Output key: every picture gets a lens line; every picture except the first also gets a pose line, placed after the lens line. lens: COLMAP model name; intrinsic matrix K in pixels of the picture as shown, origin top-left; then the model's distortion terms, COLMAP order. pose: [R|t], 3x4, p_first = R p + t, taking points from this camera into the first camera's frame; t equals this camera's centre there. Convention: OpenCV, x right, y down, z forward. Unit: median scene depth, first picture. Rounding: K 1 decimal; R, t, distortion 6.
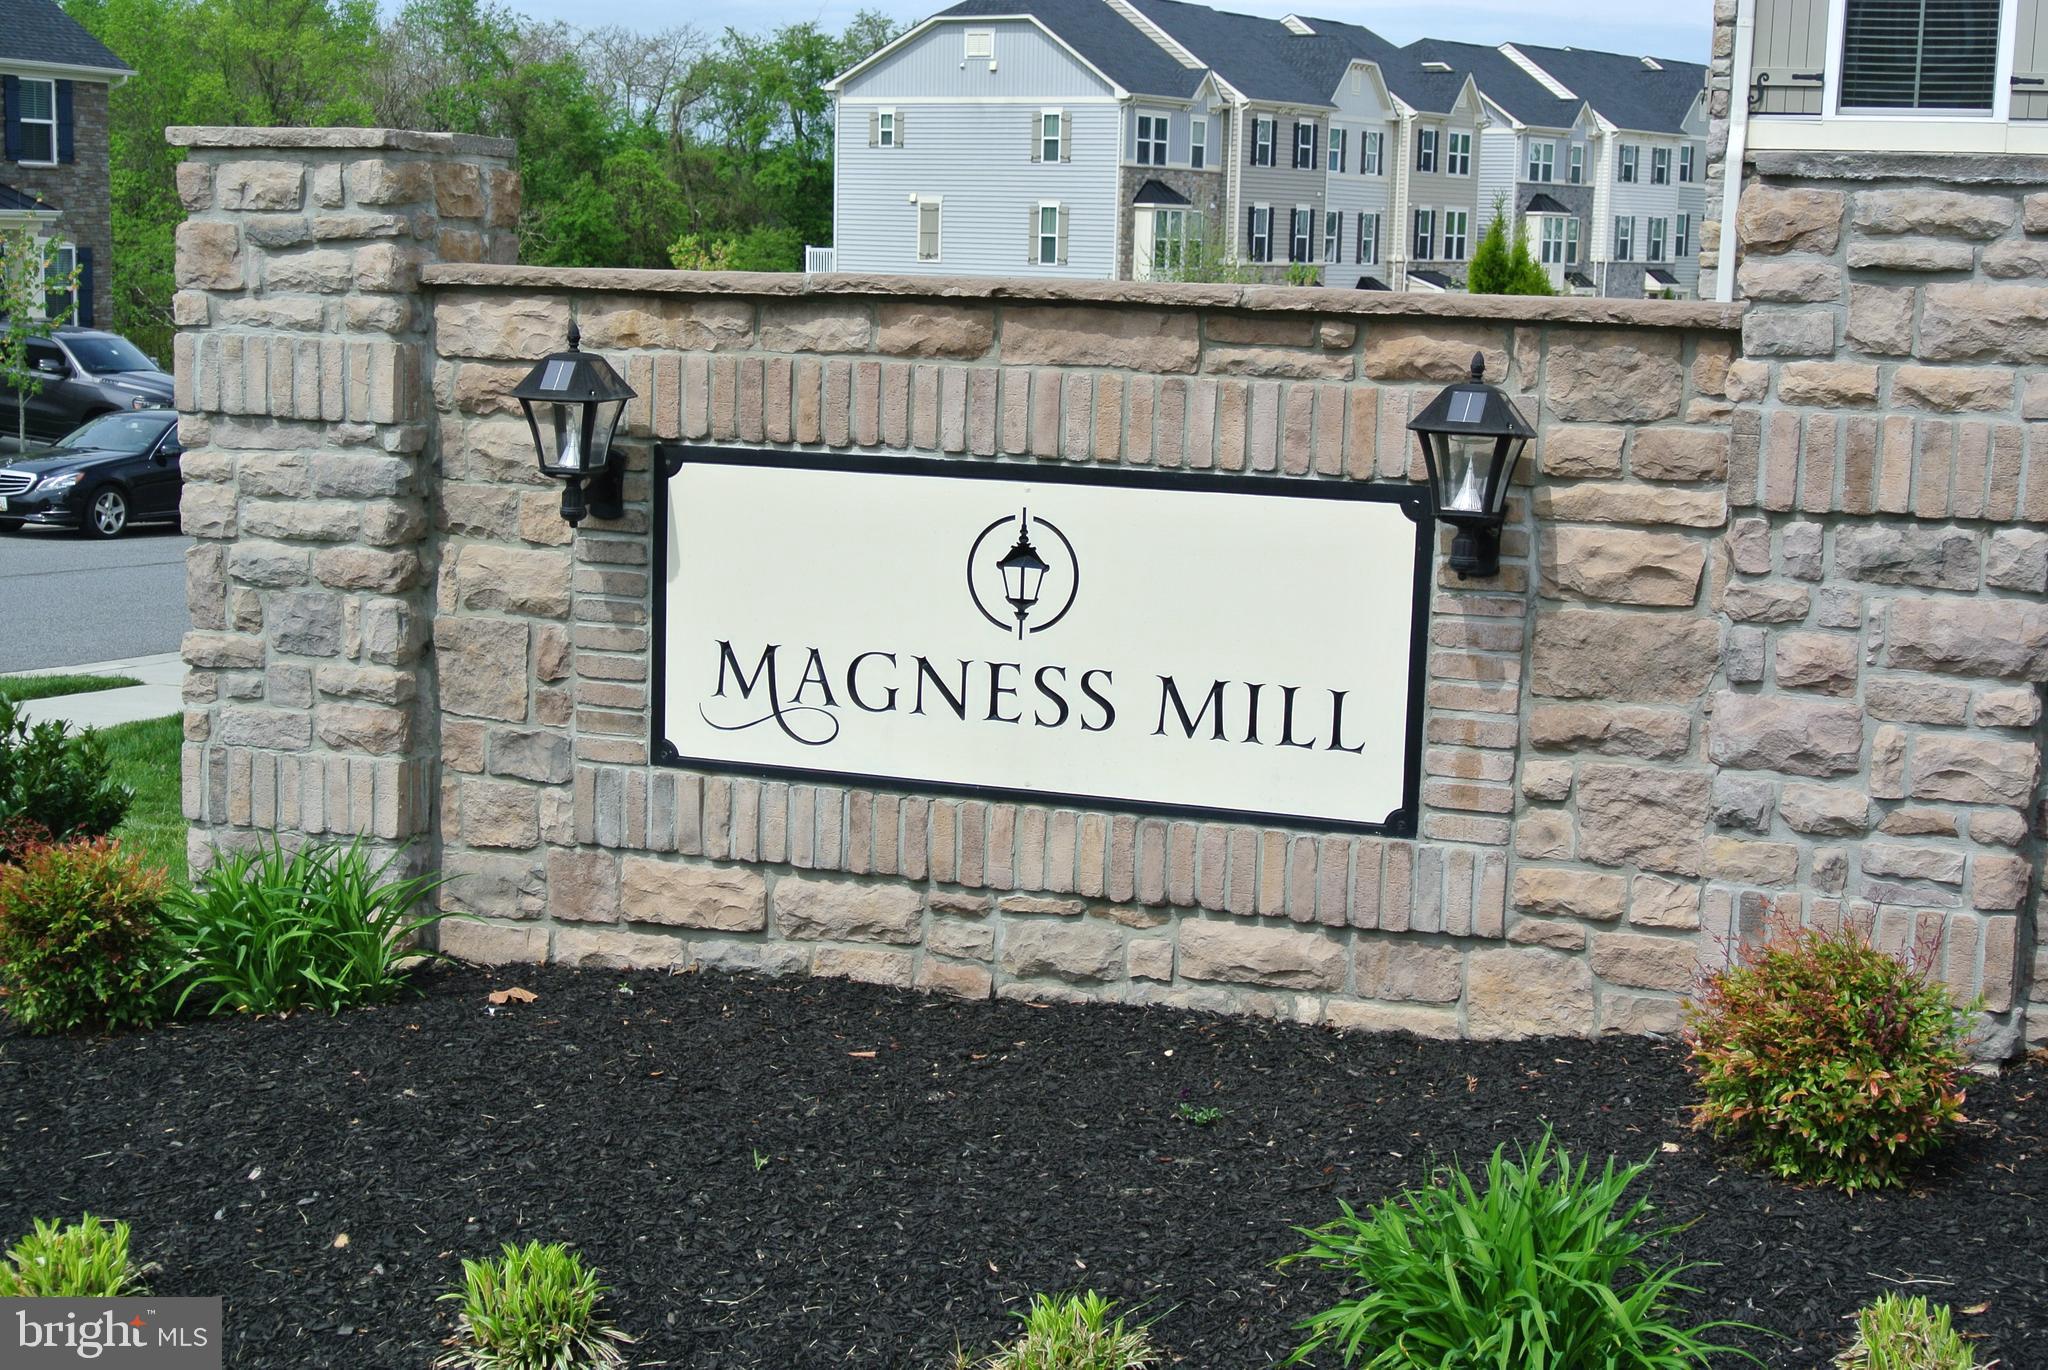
lens RADIAL K [[3008.0, 0, 1024.0], [0, 3008.0, 685.0], [0, 0, 1]] dist [-0.025492, -0.016646]
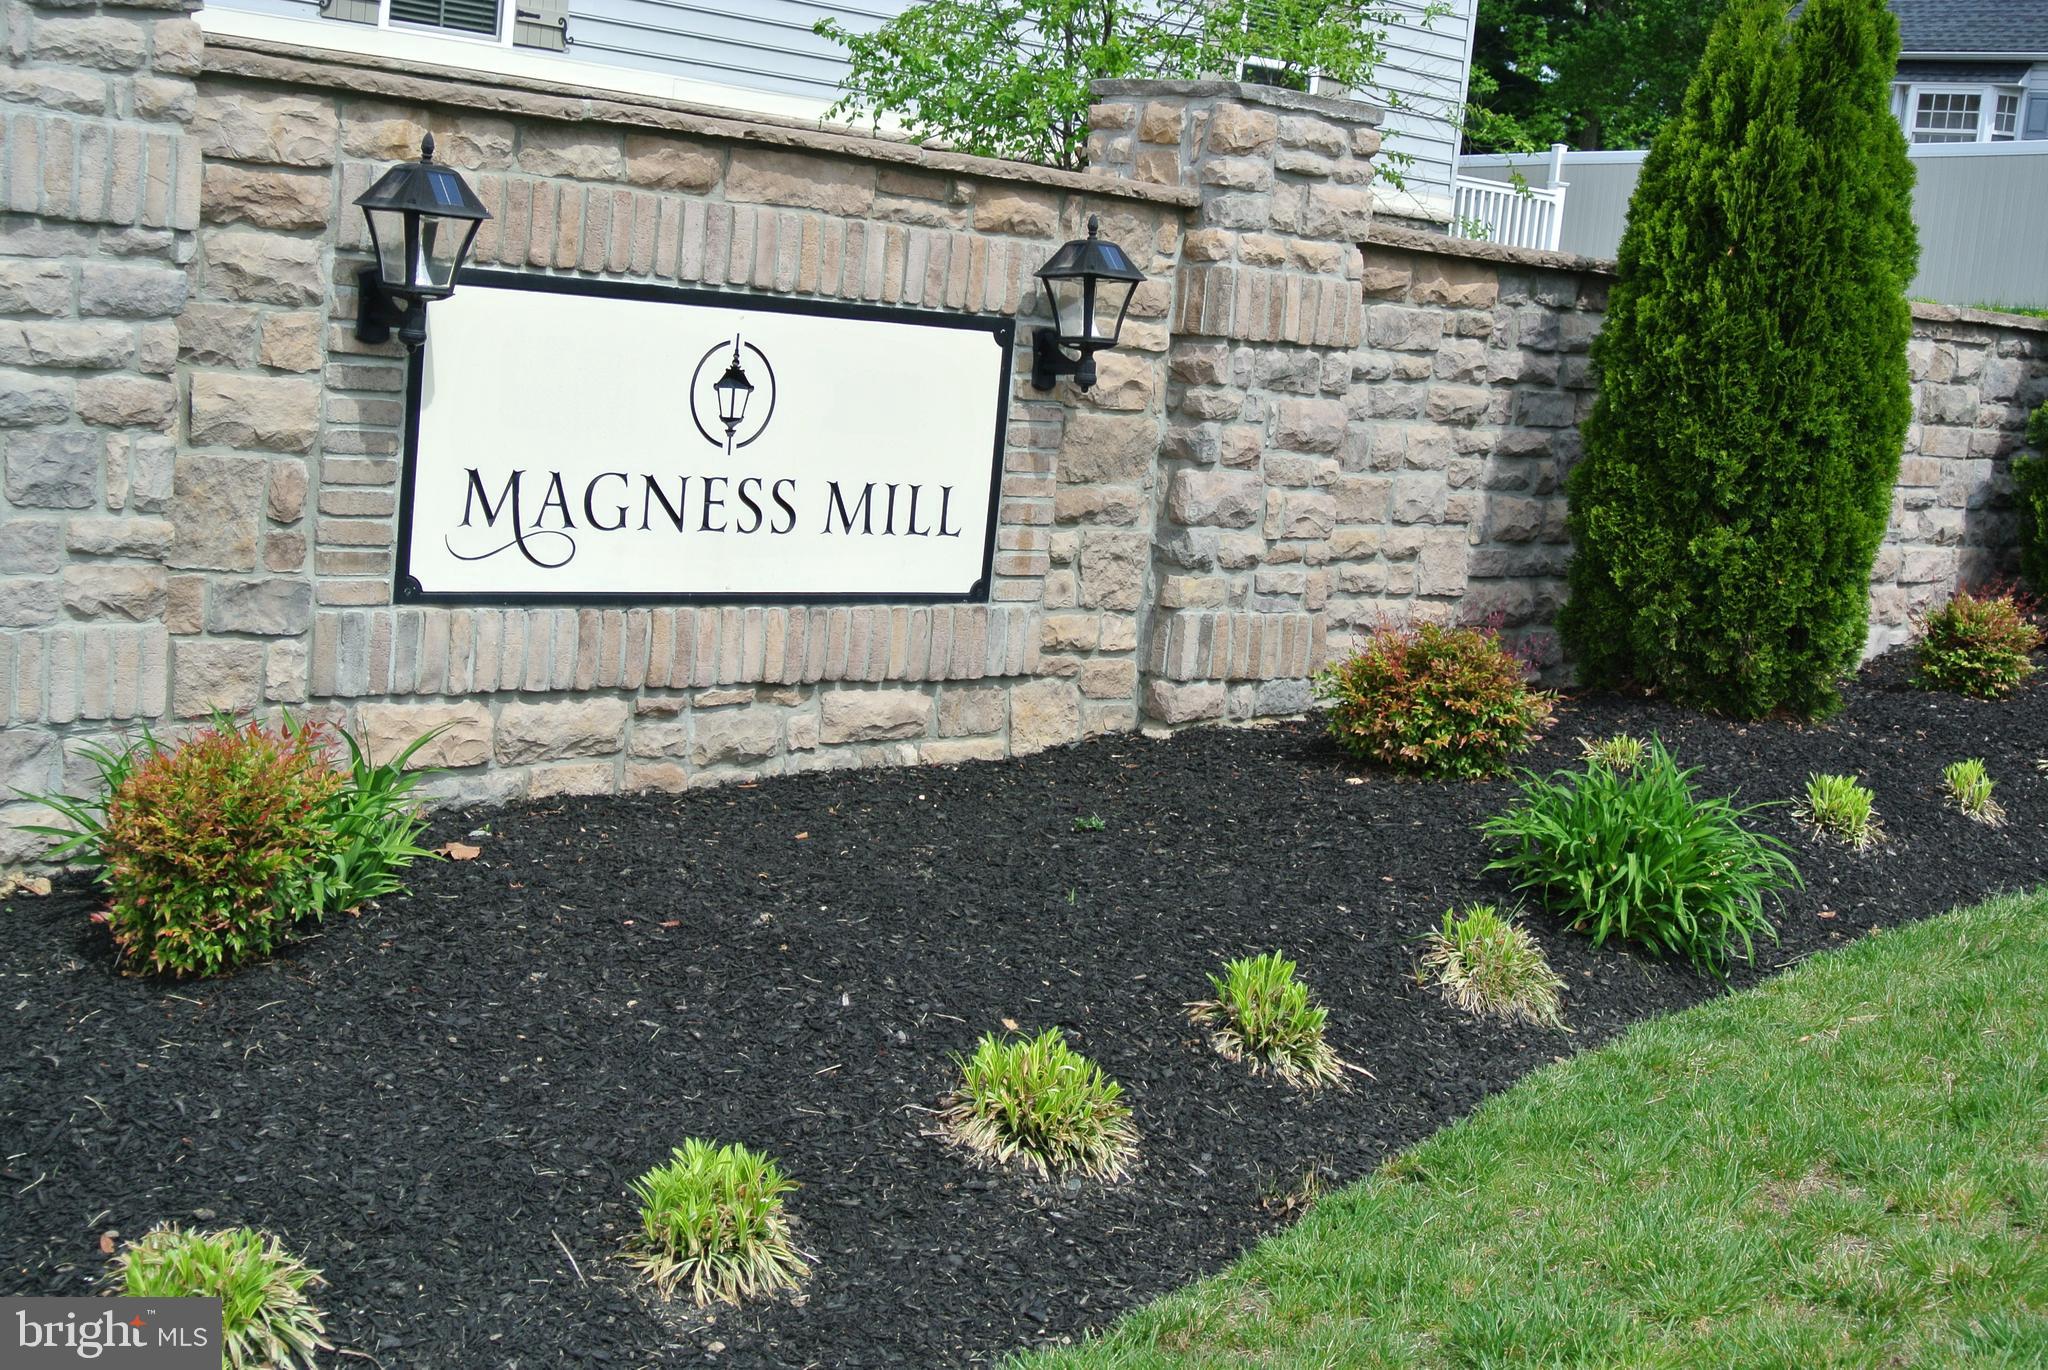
lens RADIAL K [[3008.0, 0, 1024.0], [0, 3008.0, 685.0], [0, 0, 1]] dist [-0.025492, -0.016646]
pose [[0.404962, -0.100733, 0.908768, -0.949394], [0.048572, 0.994879, 0.088634, -0.023317], [-0.913043, 0.008248, 0.407781, 0.453888]]
